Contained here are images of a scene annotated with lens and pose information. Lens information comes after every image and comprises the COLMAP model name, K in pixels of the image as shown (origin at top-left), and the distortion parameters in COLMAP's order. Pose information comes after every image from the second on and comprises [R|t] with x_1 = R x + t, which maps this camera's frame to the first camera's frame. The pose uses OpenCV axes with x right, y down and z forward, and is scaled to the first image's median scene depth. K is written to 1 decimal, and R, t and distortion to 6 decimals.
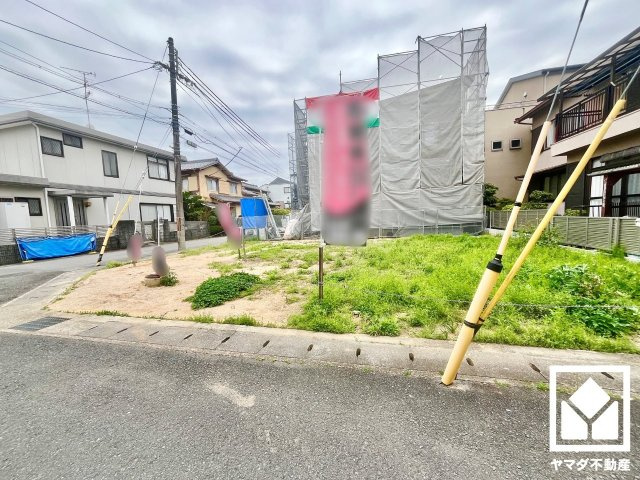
lens RADIAL K [[258.9, 0, 318.5], [0, 258.9, 240.2], [0, 0, 1]] dist [-0.003057, -0.000251]
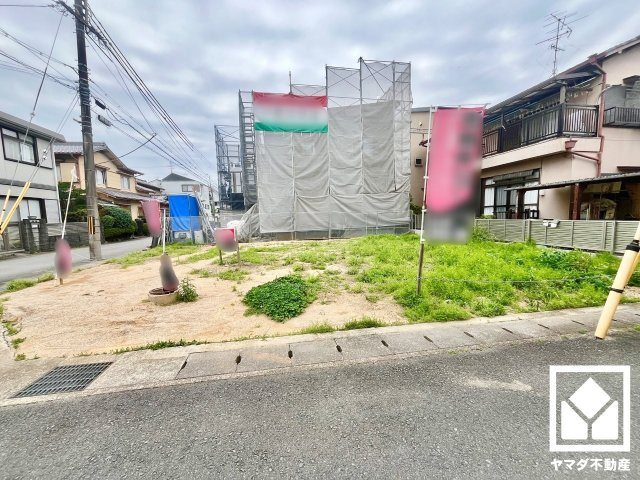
lens RADIAL K [[258.9, 0, 318.5], [0, 258.9, 240.2], [0, 0, 1]] dist [-0.003057, -0.000251]
pose [[0.919215, -0.020482, 0.393223, -0.232933], [0.025126, 0.999662, -0.006664, 0.003125], [-0.392954, 0.016006, 0.919419, 0.057044]]
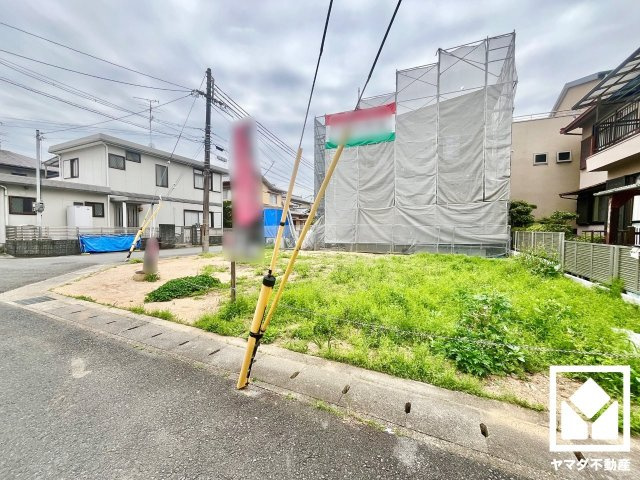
lens RADIAL K [[259.1, 0, 318.9], [0, 259.1, 240.1], [0, 0, 1]] dist [-0.002970, -0.000198]
pose [[0.979916, 0.054984, -0.191681, 0.167744], [-0.063381, 0.997267, -0.037954, -0.006105], [0.189071, 0.049340, 0.980723, -0.003680]]
